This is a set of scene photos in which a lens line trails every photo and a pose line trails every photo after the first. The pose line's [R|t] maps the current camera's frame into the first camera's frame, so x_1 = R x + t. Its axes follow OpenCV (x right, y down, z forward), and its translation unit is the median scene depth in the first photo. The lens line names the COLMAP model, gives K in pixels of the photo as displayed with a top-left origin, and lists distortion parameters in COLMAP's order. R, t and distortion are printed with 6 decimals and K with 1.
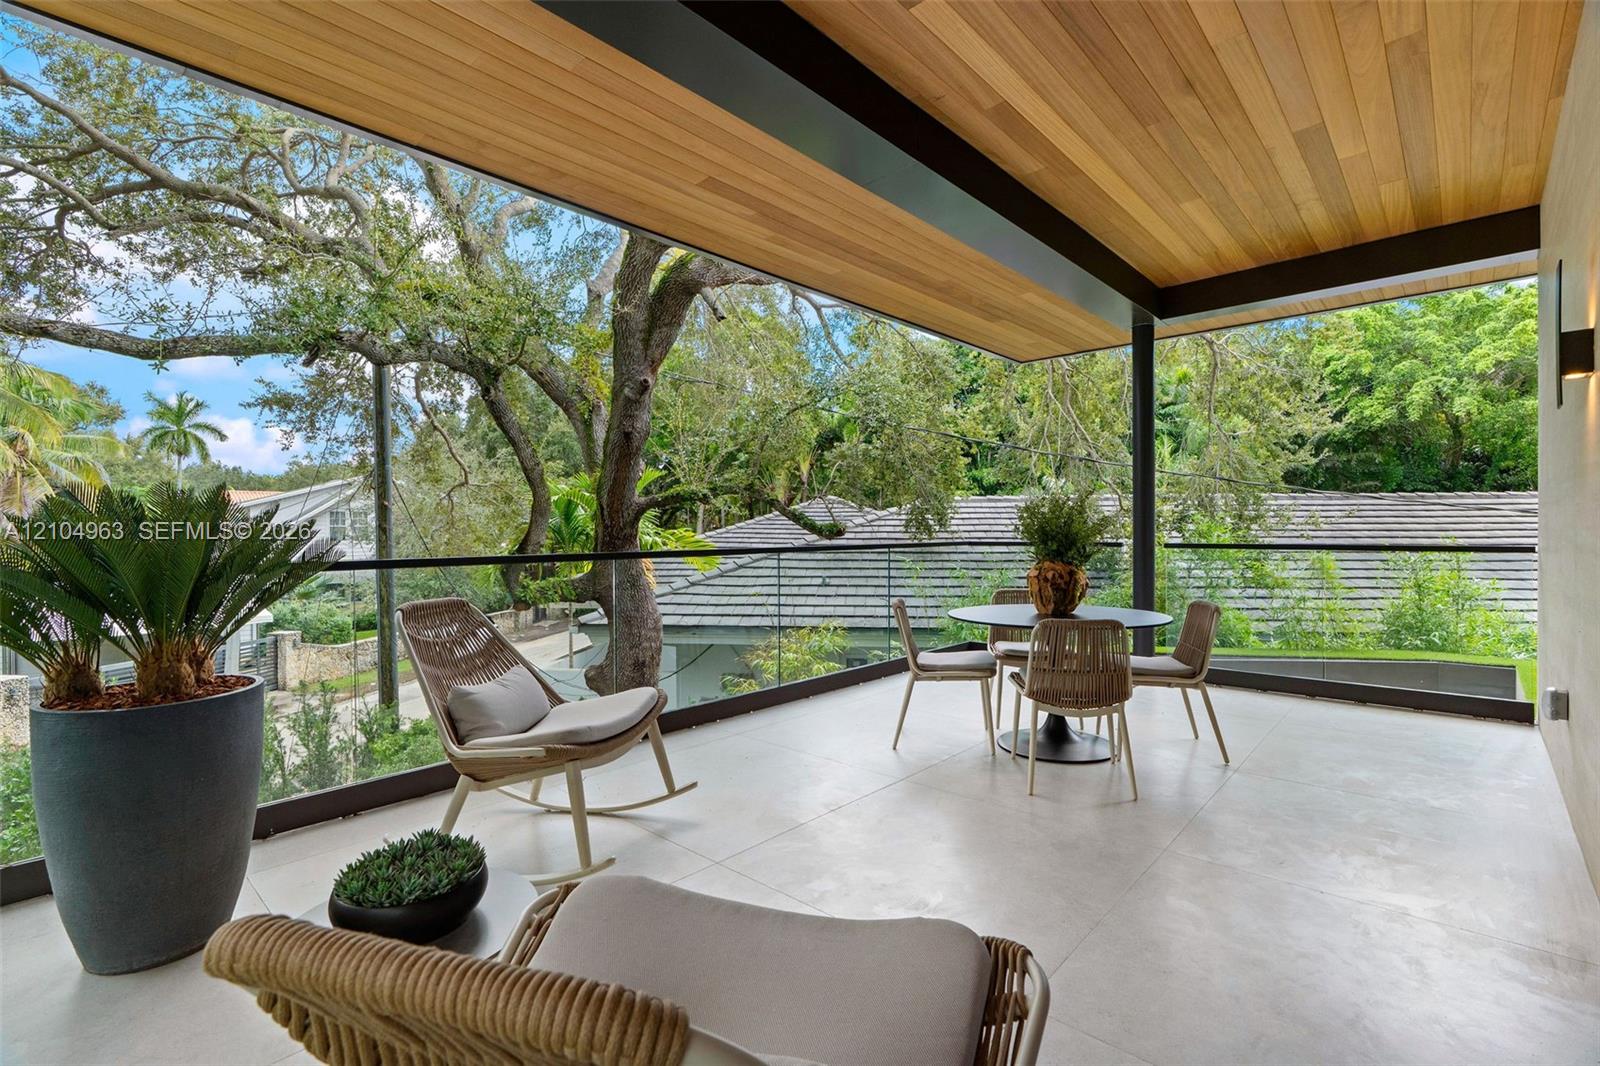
lens RADIAL K [[711.7, 0, 800.0], [0, 711.7, 533.0], [0, 0, 1]] dist [-0.003653, -0.000289]
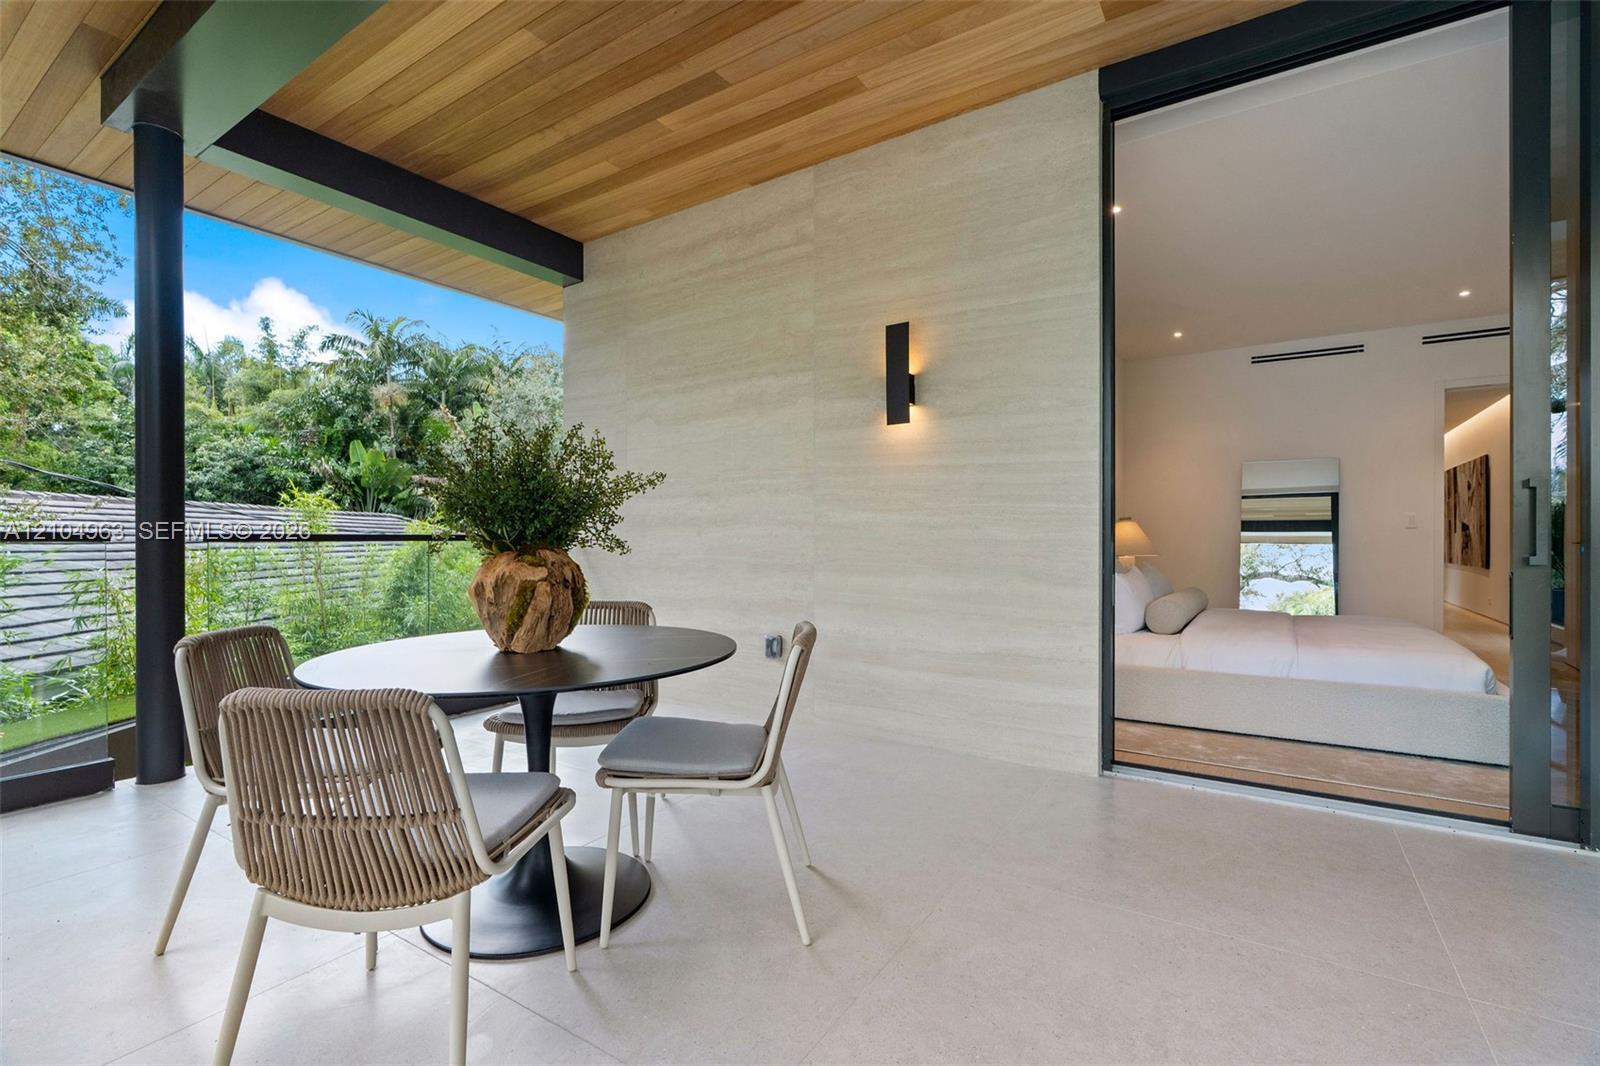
lens RADIAL K [[711.7, 0, 800.0], [0, 711.7, 533.0], [0, 0, 1]] dist [-0.003653, -0.000289]
pose [[-0.160963, 0.007519, 0.986932, -0.181872], [0.009542, 0.999936, -0.006062, 0.031192], [-0.986914, 0.008441, -0.161024, 0.832785]]
